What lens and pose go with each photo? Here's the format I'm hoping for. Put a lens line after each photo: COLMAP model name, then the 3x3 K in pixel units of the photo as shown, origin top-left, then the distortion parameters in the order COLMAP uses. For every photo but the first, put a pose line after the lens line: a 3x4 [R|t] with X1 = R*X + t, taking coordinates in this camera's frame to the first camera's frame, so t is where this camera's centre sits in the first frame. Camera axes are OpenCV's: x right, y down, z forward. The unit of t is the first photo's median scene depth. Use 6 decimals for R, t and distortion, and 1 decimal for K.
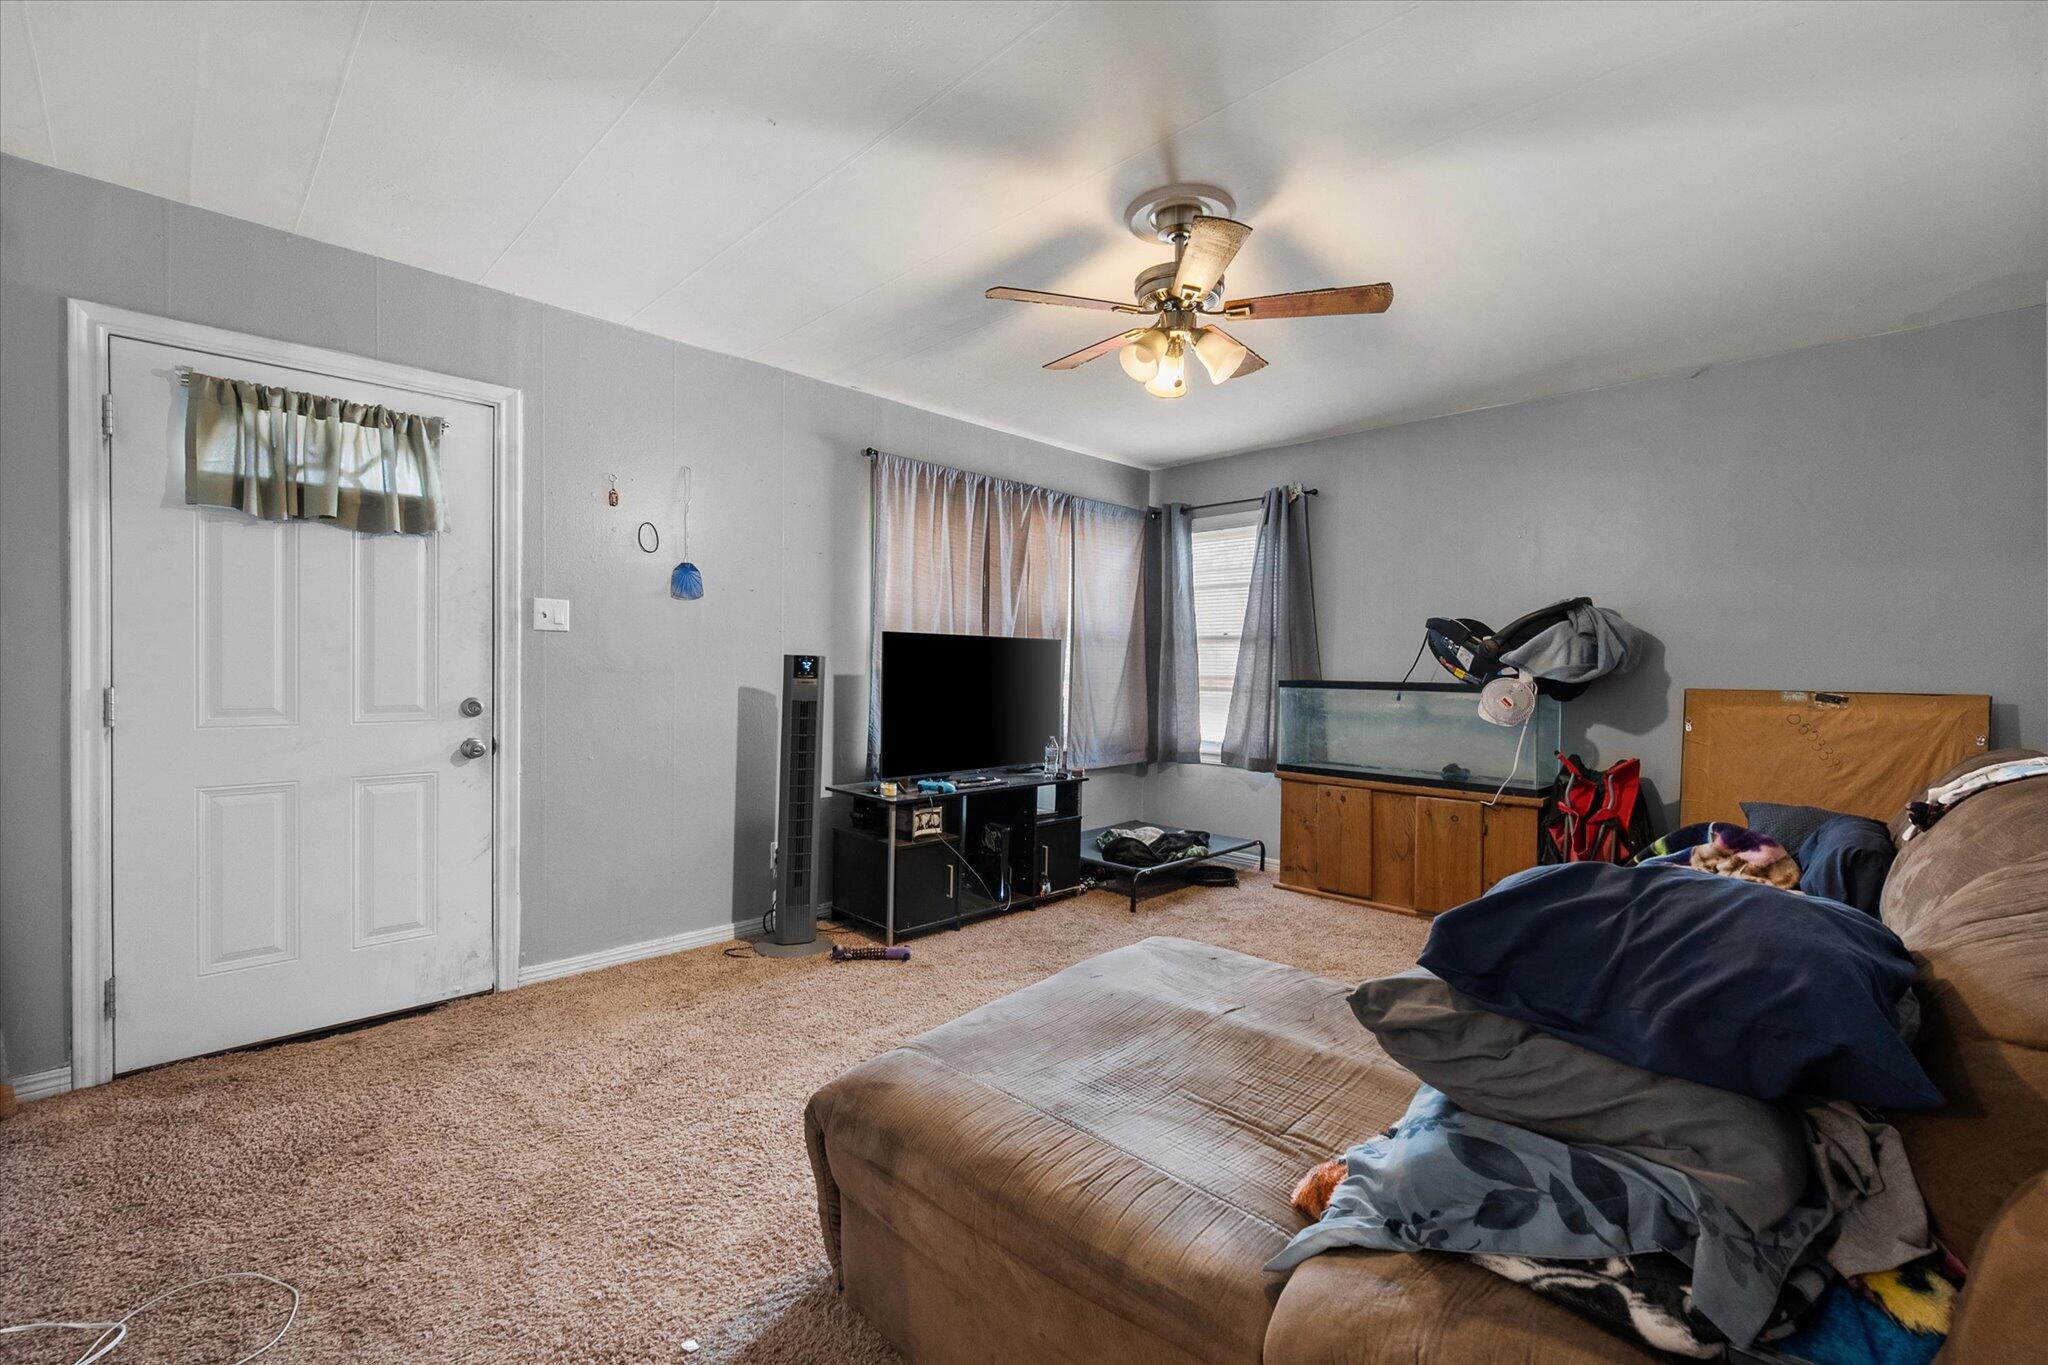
lens RADIAL K [[860.1, 0, 1026.6], [0, 860.1, 676.1], [0, 0, 1]] dist [0.000735, -0.000622]
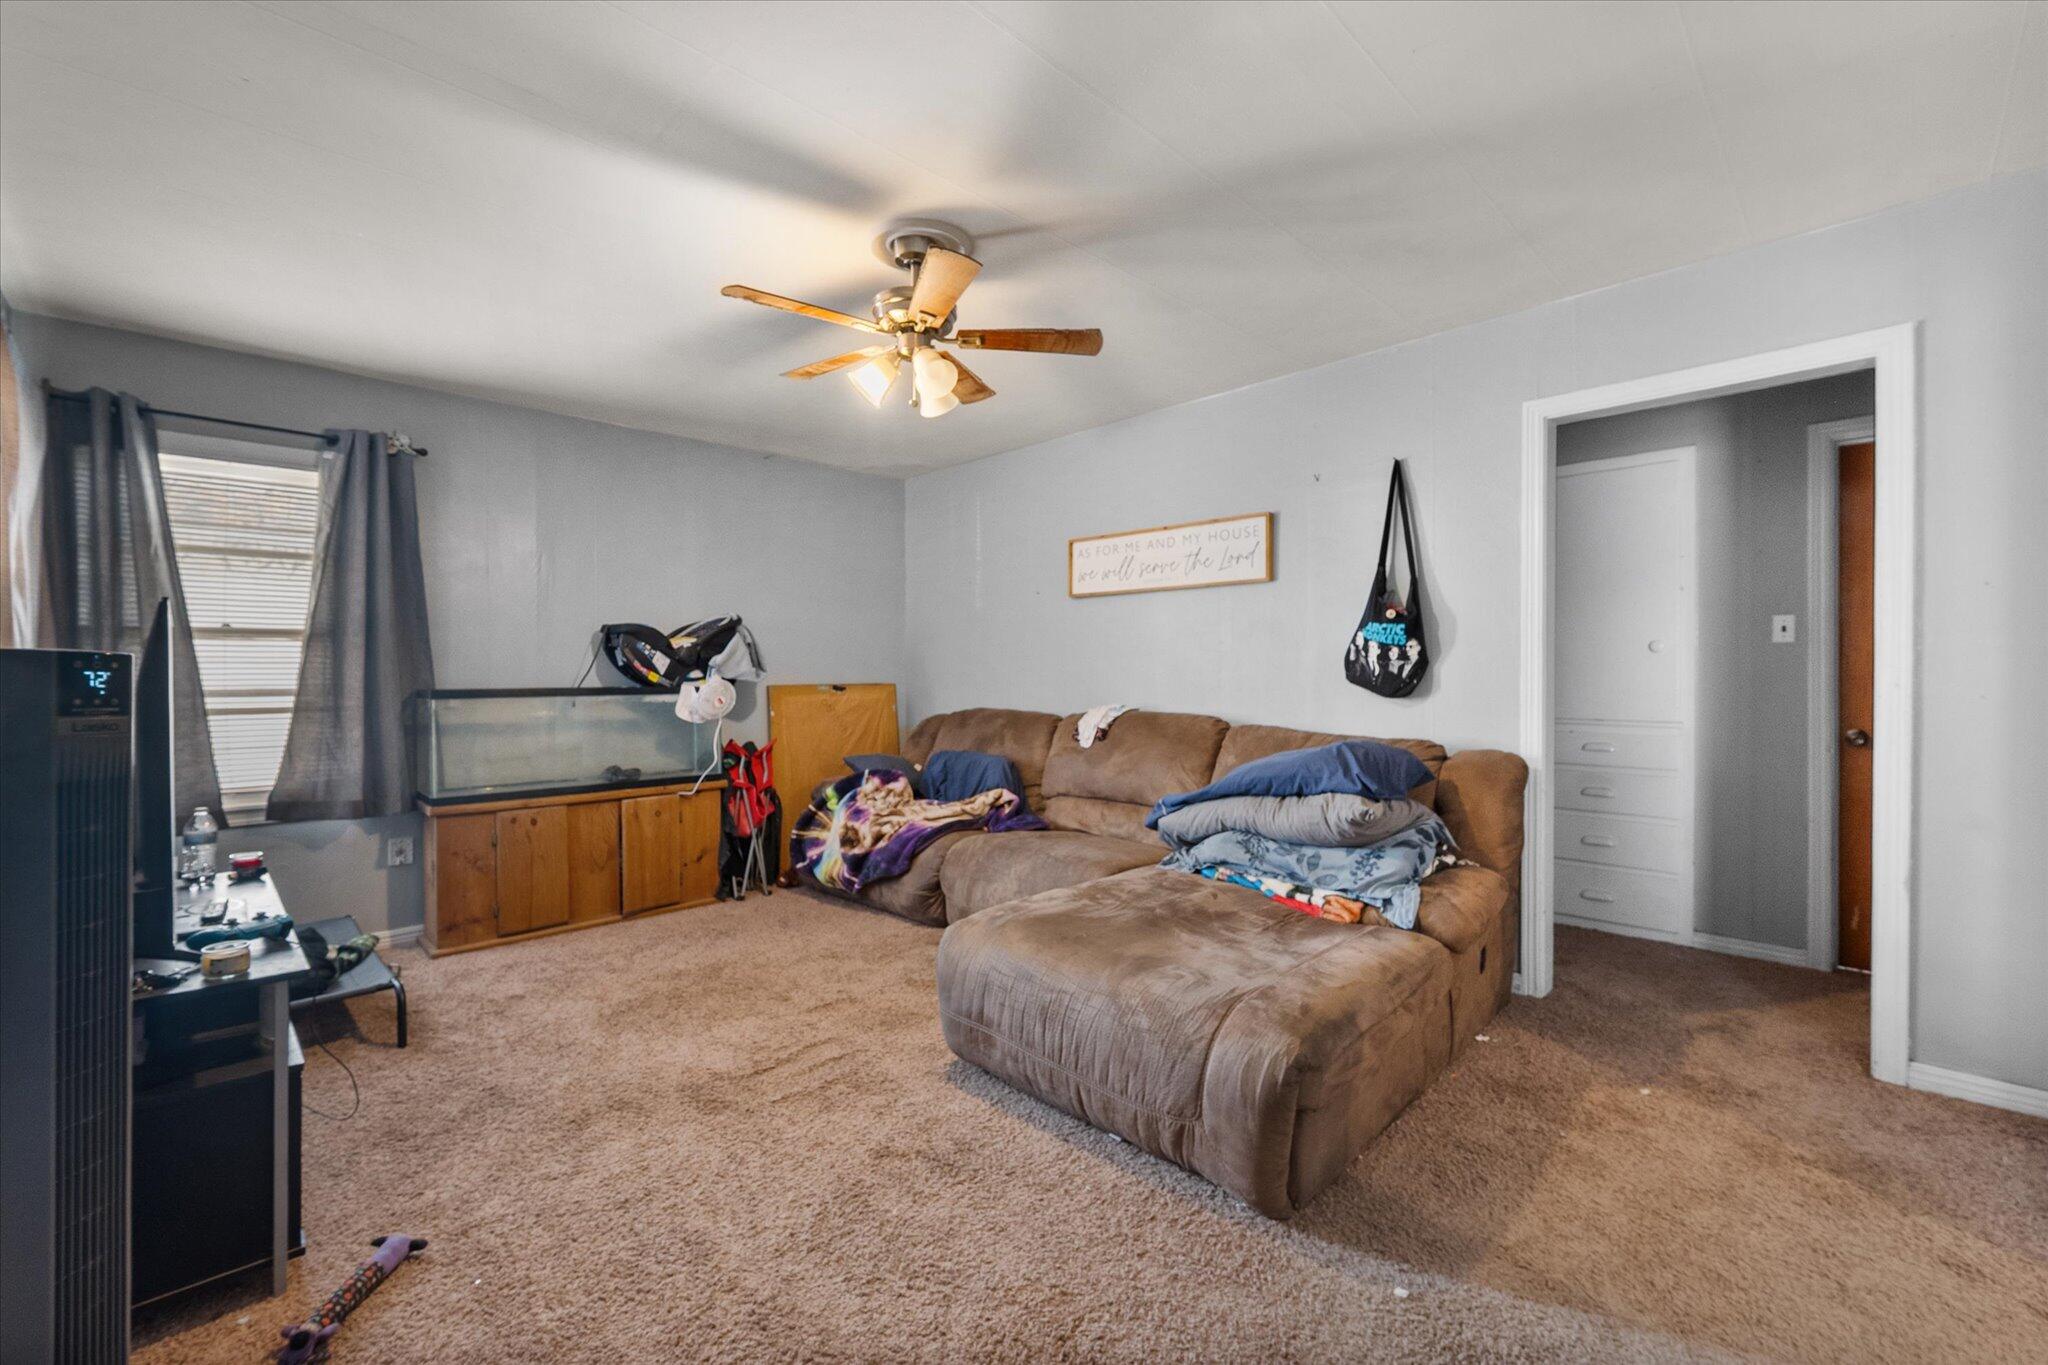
lens RADIAL K [[846.8, 0, 1024.0], [0, 846.8, 682.5], [0, 0, 1]] dist [0.001727, 0.000038]
pose [[0.016339, -0.022972, 0.999603, -0.518733], [0.018479, 0.999572, 0.022669, -0.011388], [-0.999696, 0.018101, 0.016756, 0.511840]]
